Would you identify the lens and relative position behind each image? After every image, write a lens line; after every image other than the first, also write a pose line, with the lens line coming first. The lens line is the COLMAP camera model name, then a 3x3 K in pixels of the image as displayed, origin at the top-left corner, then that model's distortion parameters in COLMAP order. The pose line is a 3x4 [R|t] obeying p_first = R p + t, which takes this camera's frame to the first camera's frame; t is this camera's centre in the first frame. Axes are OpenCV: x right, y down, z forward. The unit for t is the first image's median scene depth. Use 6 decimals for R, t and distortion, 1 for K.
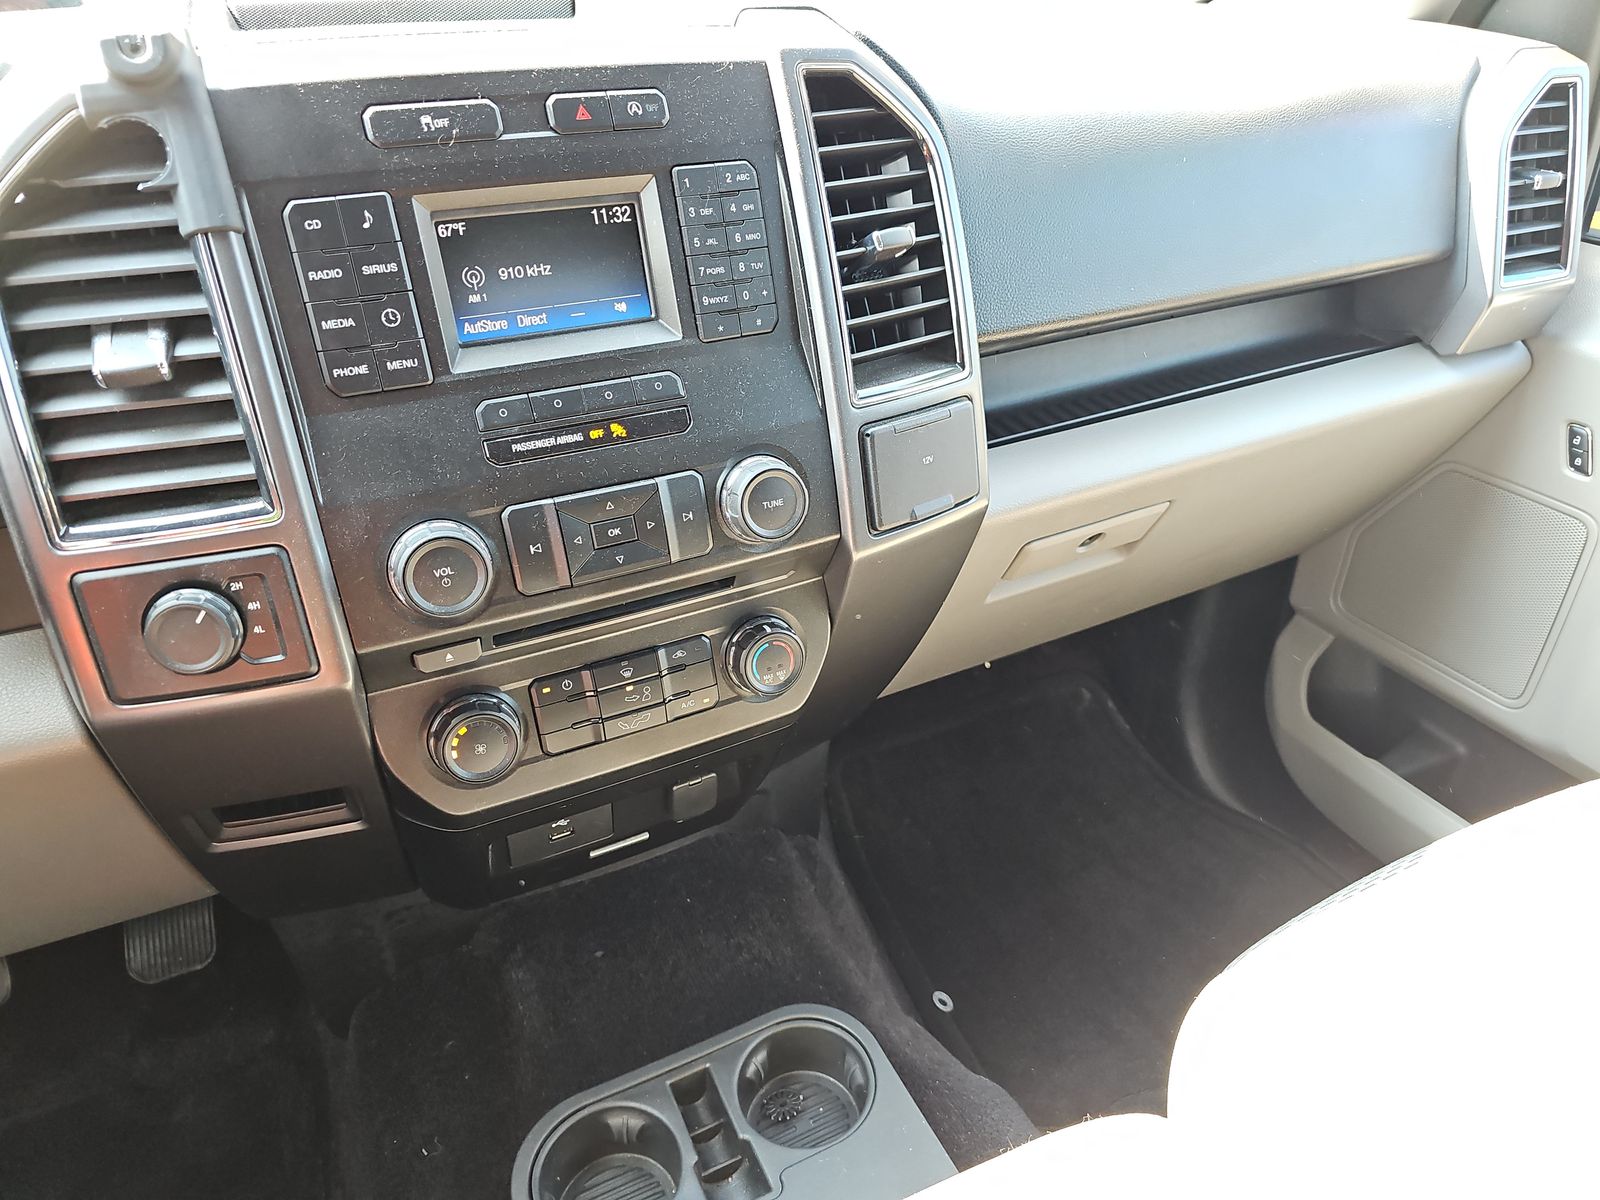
lens RADIAL K [[1066.7, 0, 798.7], [0, 1066.7, 606.1], [0, 0, 1]] dist [0.002107, -0.014698]
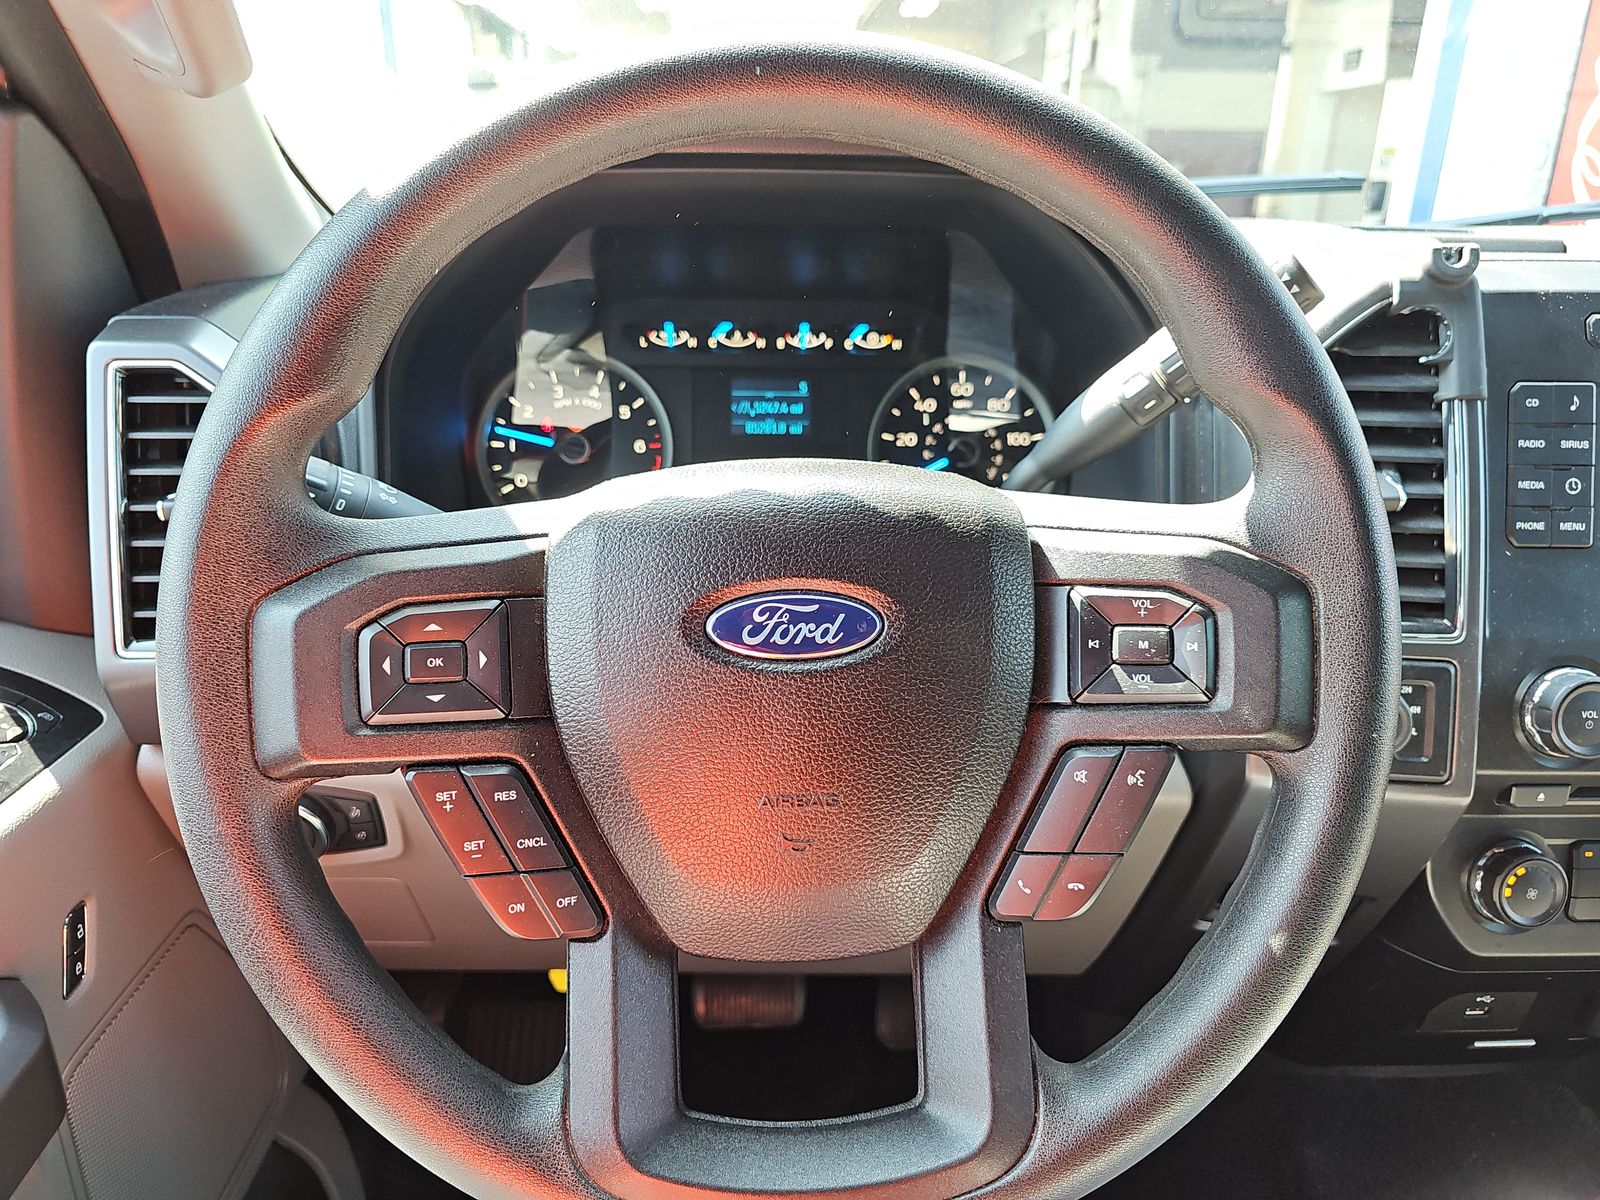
lens RADIAL K [[1066.7, 0, 800.8], [0, 1066.7, 592.4], [0, 0, 1]] dist [0.002107, -0.014698]
pose [[0.913599, 0.151383, -0.377385, -0.704438], [-0.228157, 0.959088, -0.167612, 0.220588], [0.336572, 0.239233, 0.910762, -0.287605]]
